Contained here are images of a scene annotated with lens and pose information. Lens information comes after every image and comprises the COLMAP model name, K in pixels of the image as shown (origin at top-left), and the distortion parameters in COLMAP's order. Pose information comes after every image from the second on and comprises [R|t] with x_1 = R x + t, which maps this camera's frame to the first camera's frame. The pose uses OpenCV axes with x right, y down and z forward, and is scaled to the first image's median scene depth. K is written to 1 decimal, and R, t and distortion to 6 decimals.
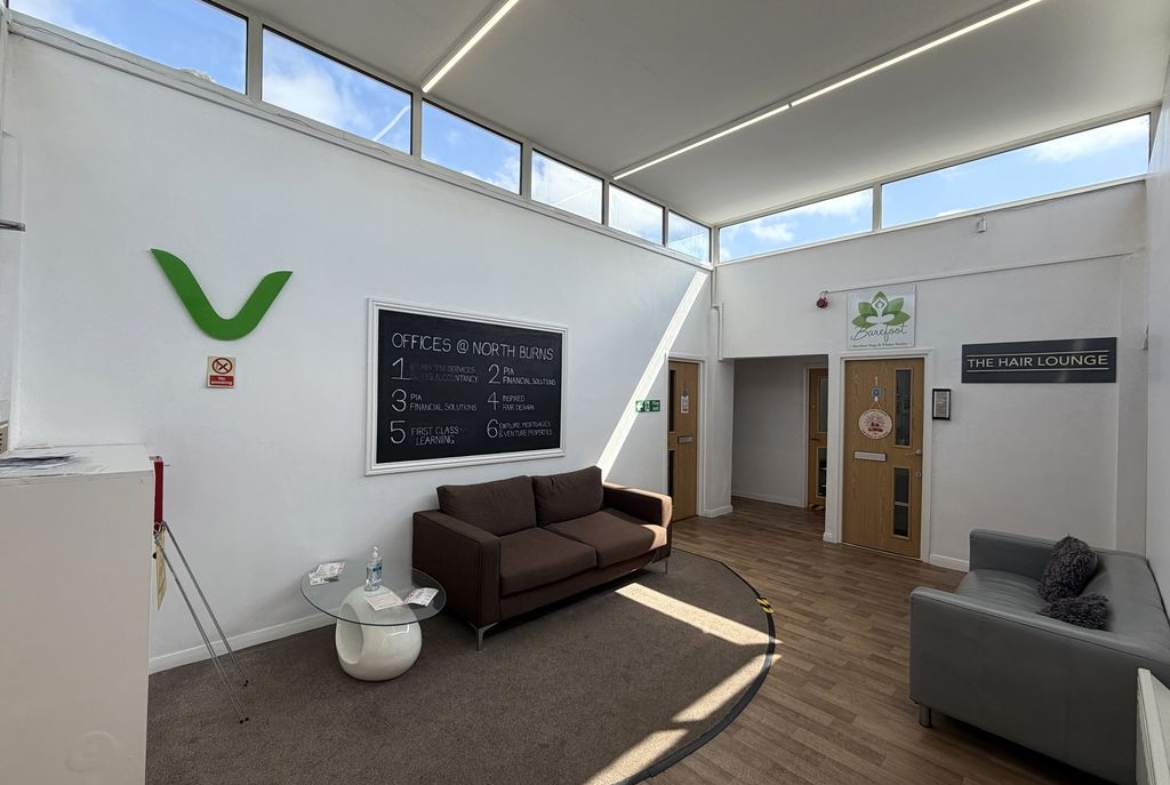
lens RADIAL K [[473.8, 0, 586.4], [0, 473.8, 393.7], [0, 0, 1]] dist [0.004415, 0.000271]
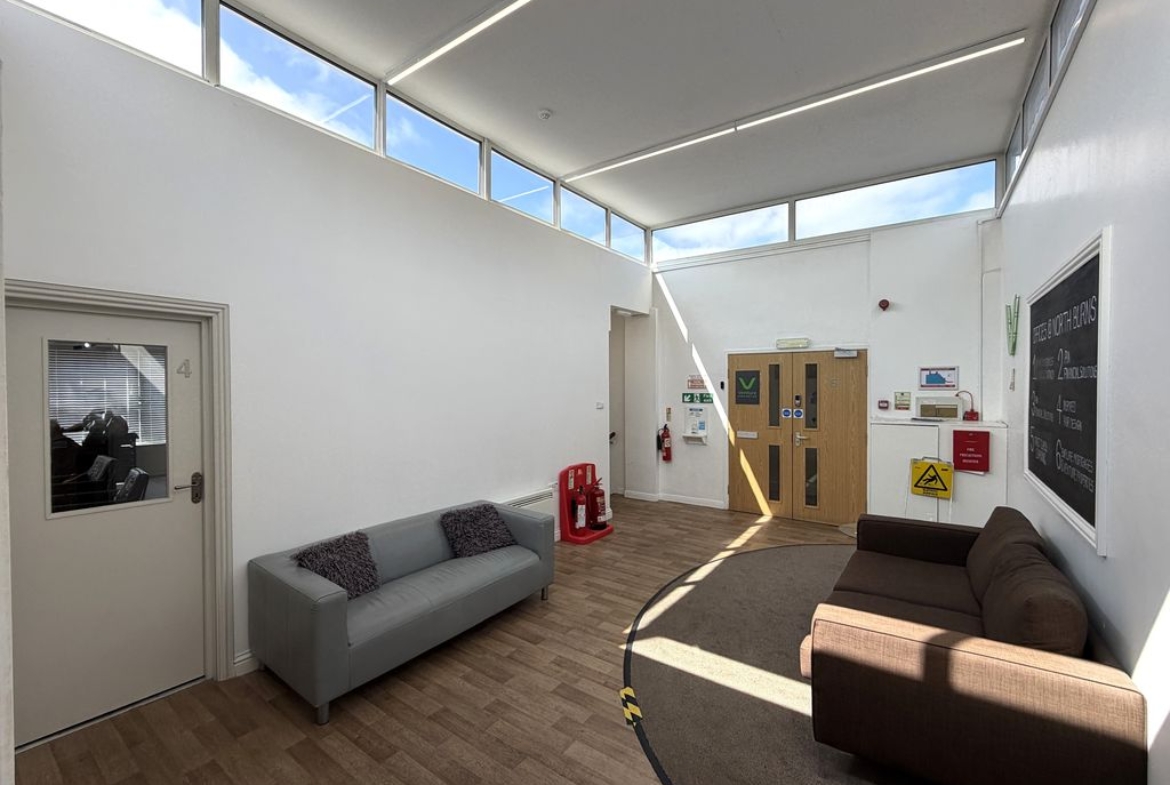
lens RADIAL K [[473.8, 0, 587.1], [0, 473.8, 390.3], [0, 0, 1]] dist [0.004415, 0.000271]
pose [[-0.979978, -0.008009, -0.198942, 0.679758], [-0.010469, 0.999881, 0.011315, -0.010676], [0.198828, 0.013171, -0.979946, 1.945805]]
